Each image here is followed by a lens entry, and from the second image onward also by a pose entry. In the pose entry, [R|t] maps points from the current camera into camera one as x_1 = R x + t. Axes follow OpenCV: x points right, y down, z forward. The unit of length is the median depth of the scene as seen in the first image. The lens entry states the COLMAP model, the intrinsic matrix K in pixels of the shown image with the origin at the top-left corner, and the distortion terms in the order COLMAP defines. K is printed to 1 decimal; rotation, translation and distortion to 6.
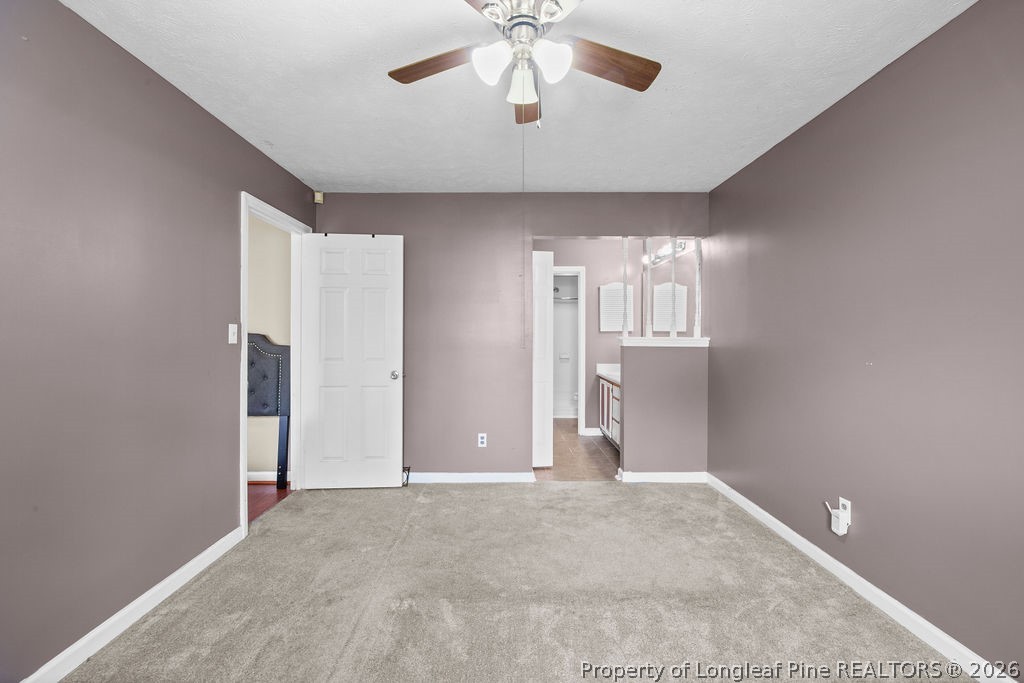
lens RADIAL K [[416.1, 0, 507.5], [0, 416.1, 339.7], [0, 0, 1]] dist [-0.000499, -0.004183]
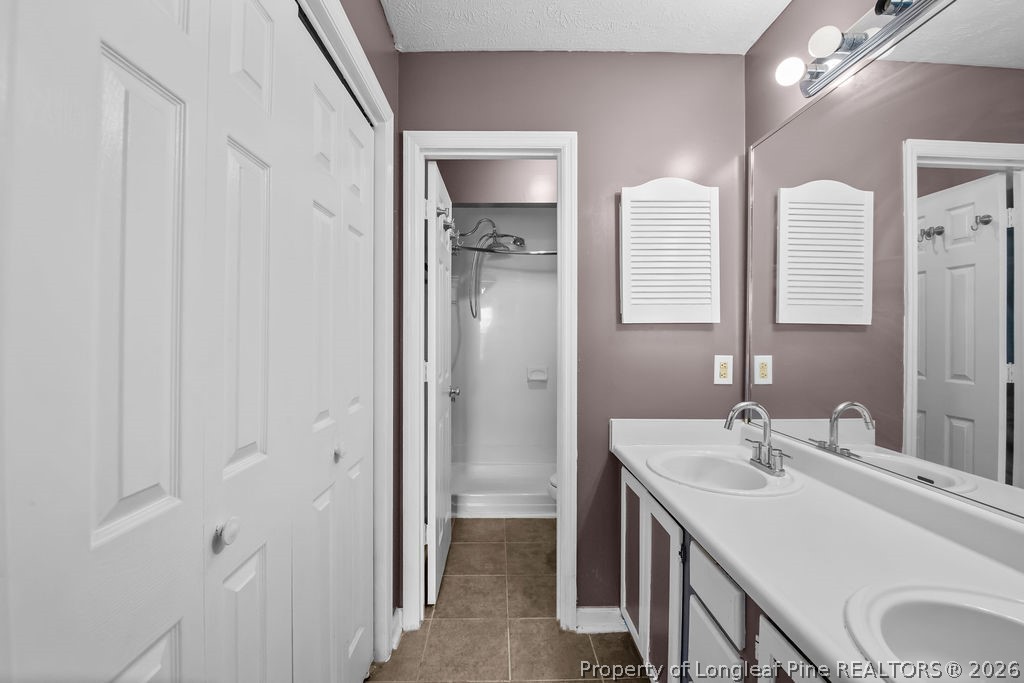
lens RADIAL K [[416.1, 0, 512.8], [0, 416.1, 334.3], [0, 0, 1]] dist [-0.000499, -0.004183]
pose [[0.999709, 0.003516, 0.023872, 0.126459], [-0.003243, 0.999929, -0.011468, -0.007353], [-0.023911, 0.011387, 0.999649, 0.662984]]
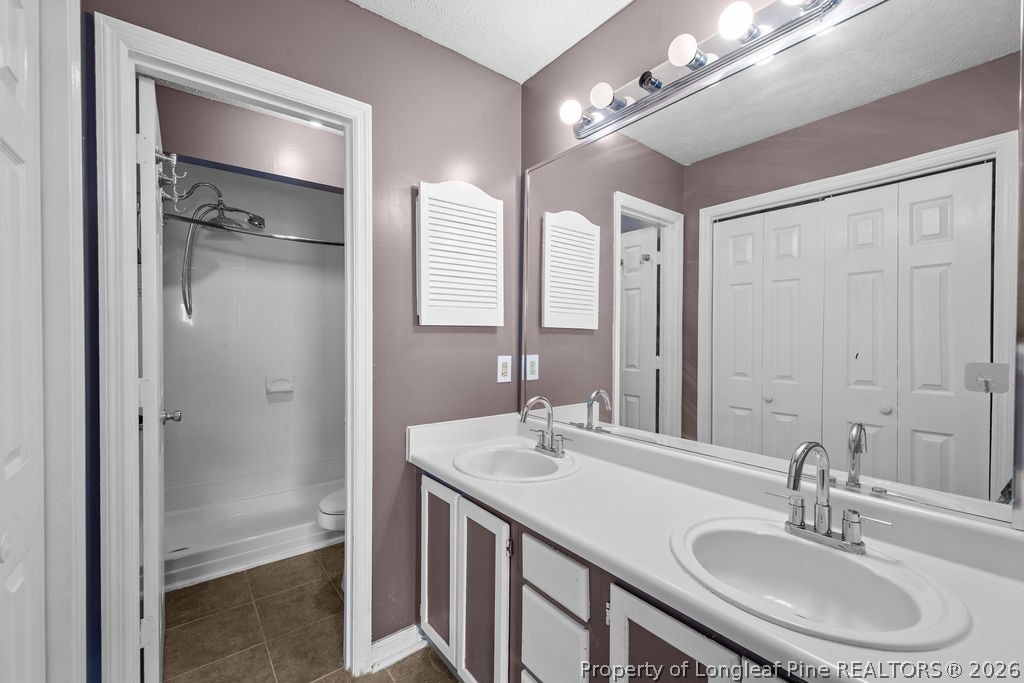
lens RADIAL K [[416.1, 0, 511.5], [0, 416.1, 340.4], [0, 0, 1]] dist [-0.000499, -0.004183]
pose [[0.785736, -0.002296, 0.618557, 0.081029], [0.003890, 0.999992, -0.001229, -0.007833], [-0.618549, 0.003371, 0.785739, 0.704788]]
